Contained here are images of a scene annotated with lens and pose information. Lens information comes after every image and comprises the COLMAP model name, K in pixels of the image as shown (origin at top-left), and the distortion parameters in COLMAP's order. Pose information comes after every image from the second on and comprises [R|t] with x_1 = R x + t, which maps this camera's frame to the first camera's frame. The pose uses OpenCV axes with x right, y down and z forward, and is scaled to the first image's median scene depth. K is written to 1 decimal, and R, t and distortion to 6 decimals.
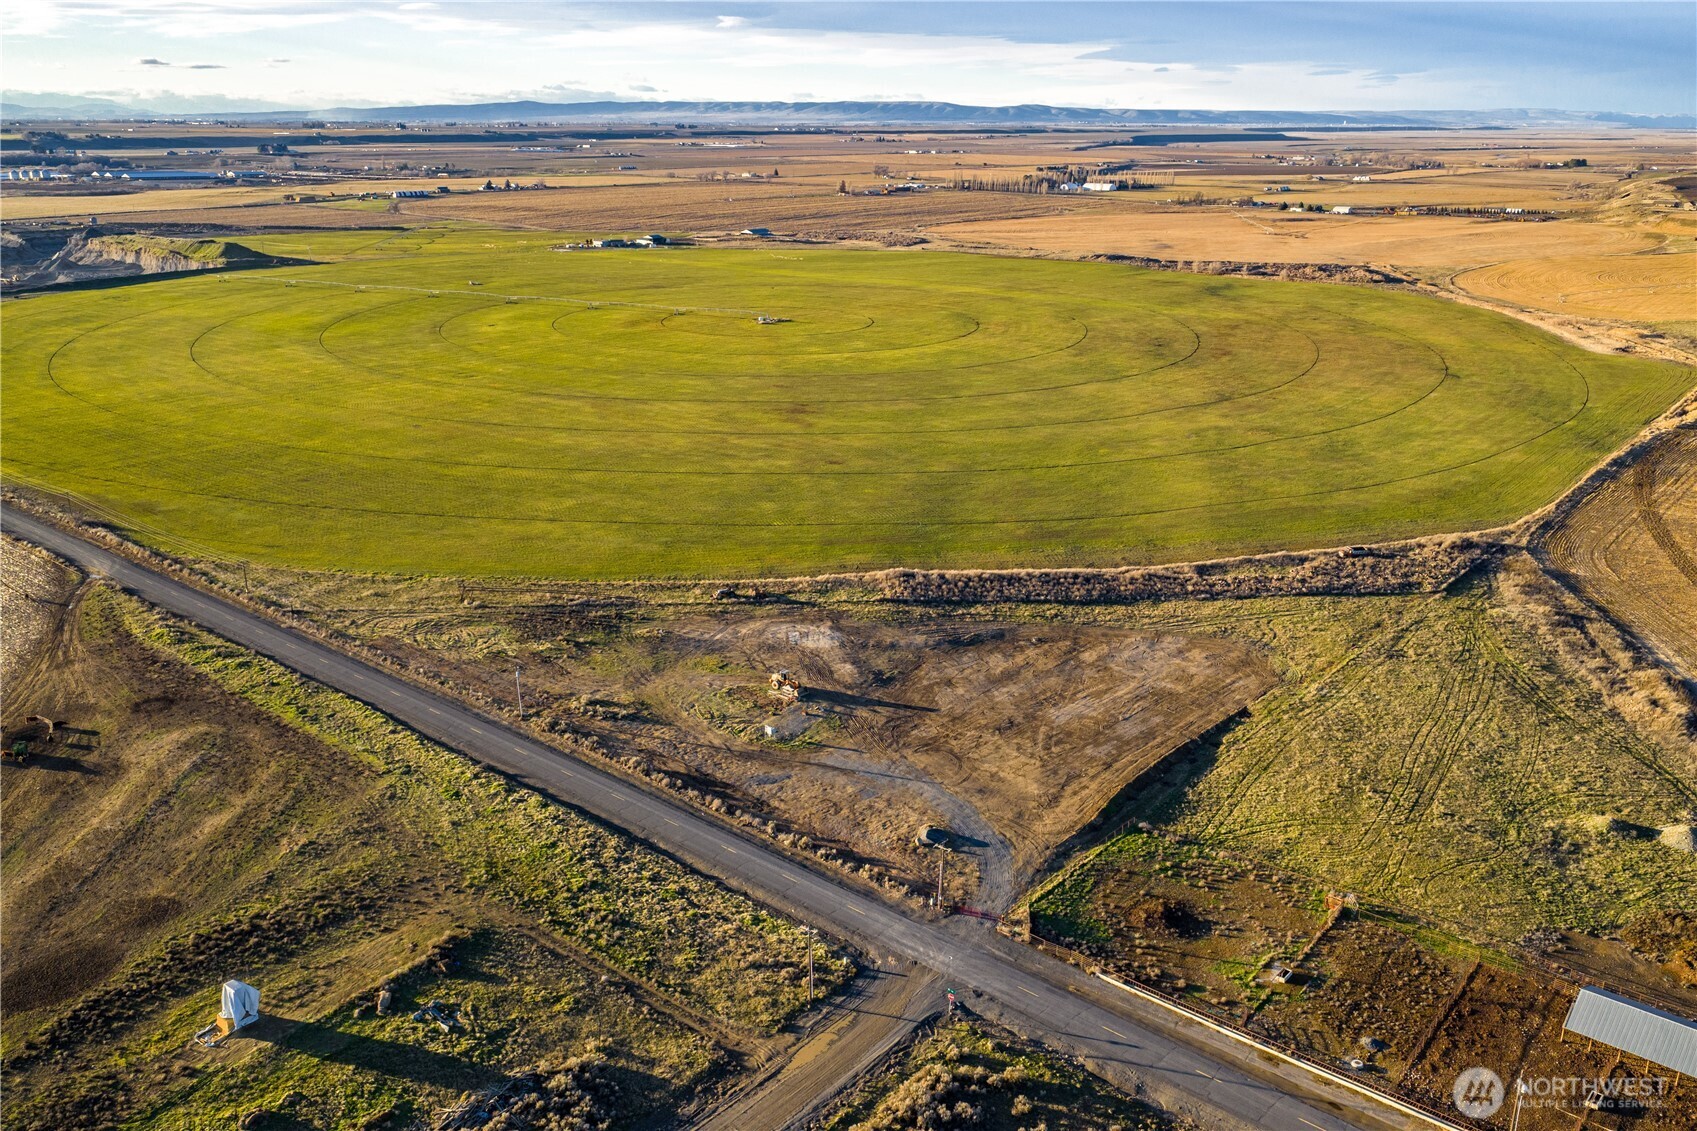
lens RADIAL K [[1387.0, 0, 848.5], [0, 1387.0, 565.5], [0, 0, 1]] dist [0.005881, -0.010799]
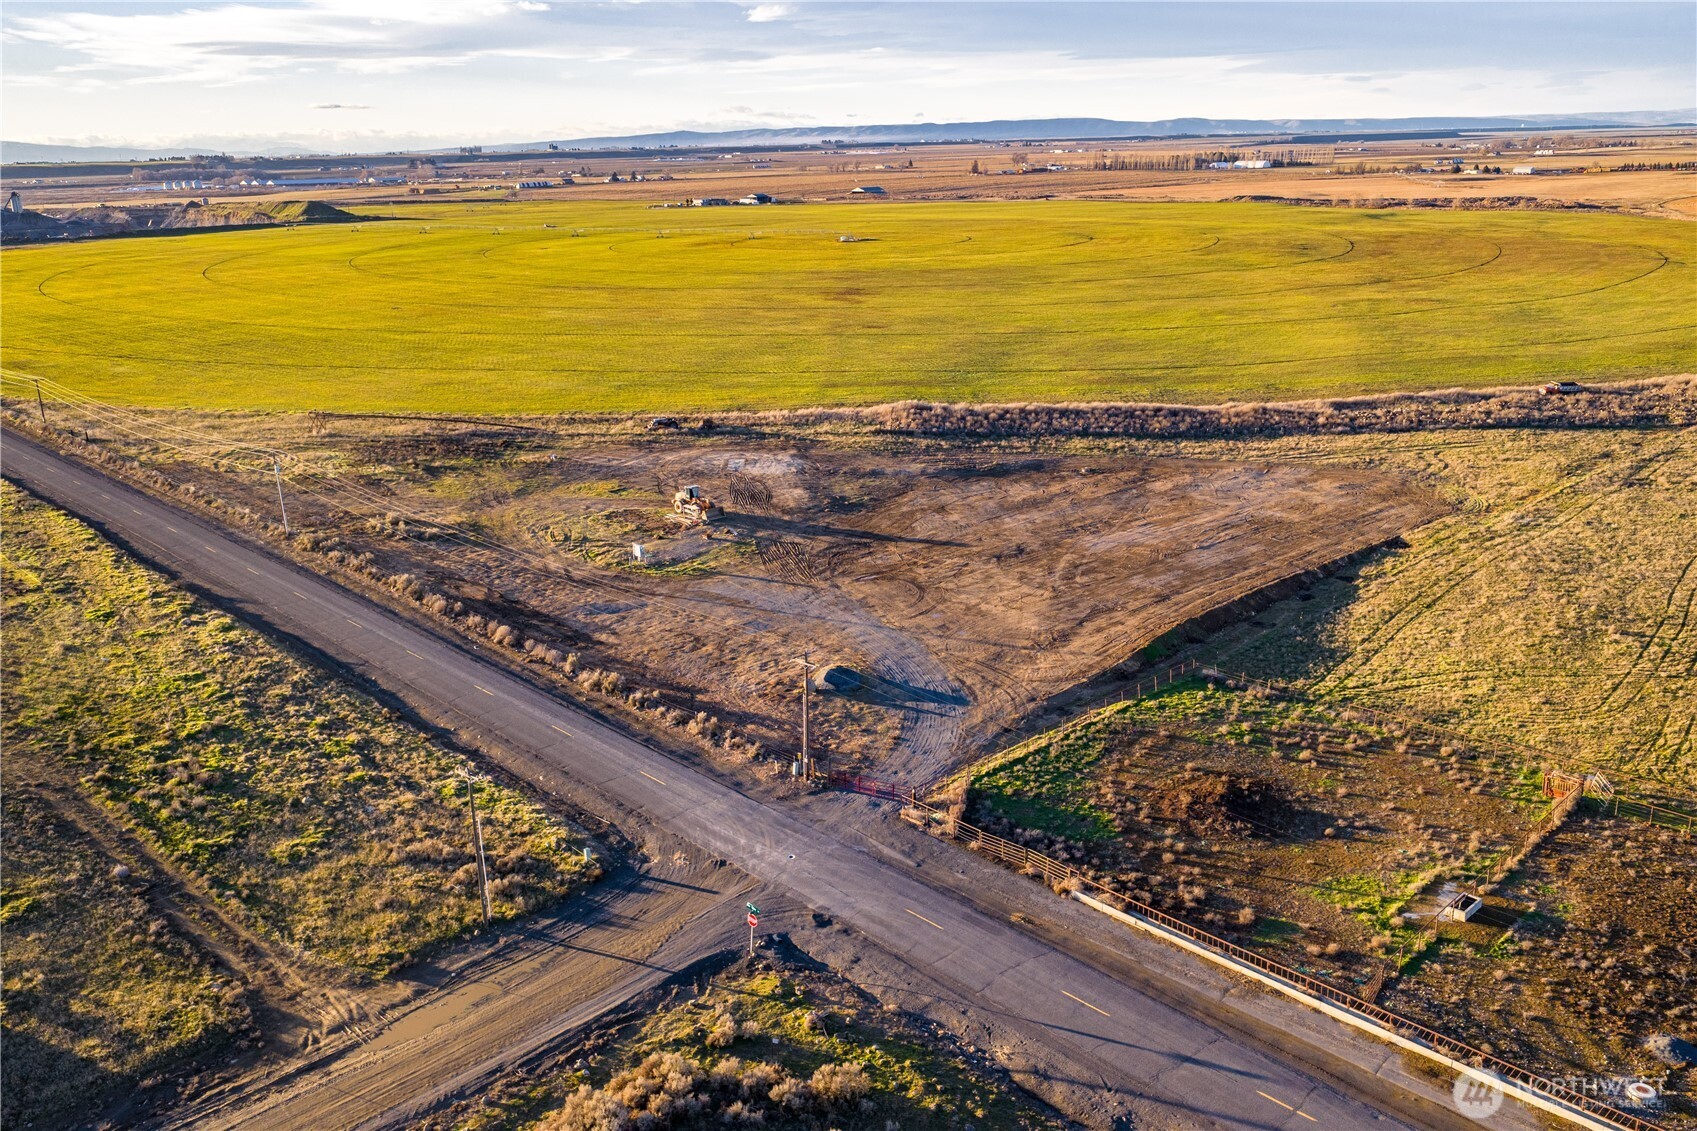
lens RADIAL K [[1387.0, 0, 848.5], [0, 1387.0, 565.5], [0, 0, 1]] dist [0.005881, -0.010799]
pose [[0.993959, 0.001589, -0.109740, 0.128153], [-0.003443, 0.999855, -0.016705, 0.154930], [0.109698, 0.016982, 0.993820, 0.412647]]
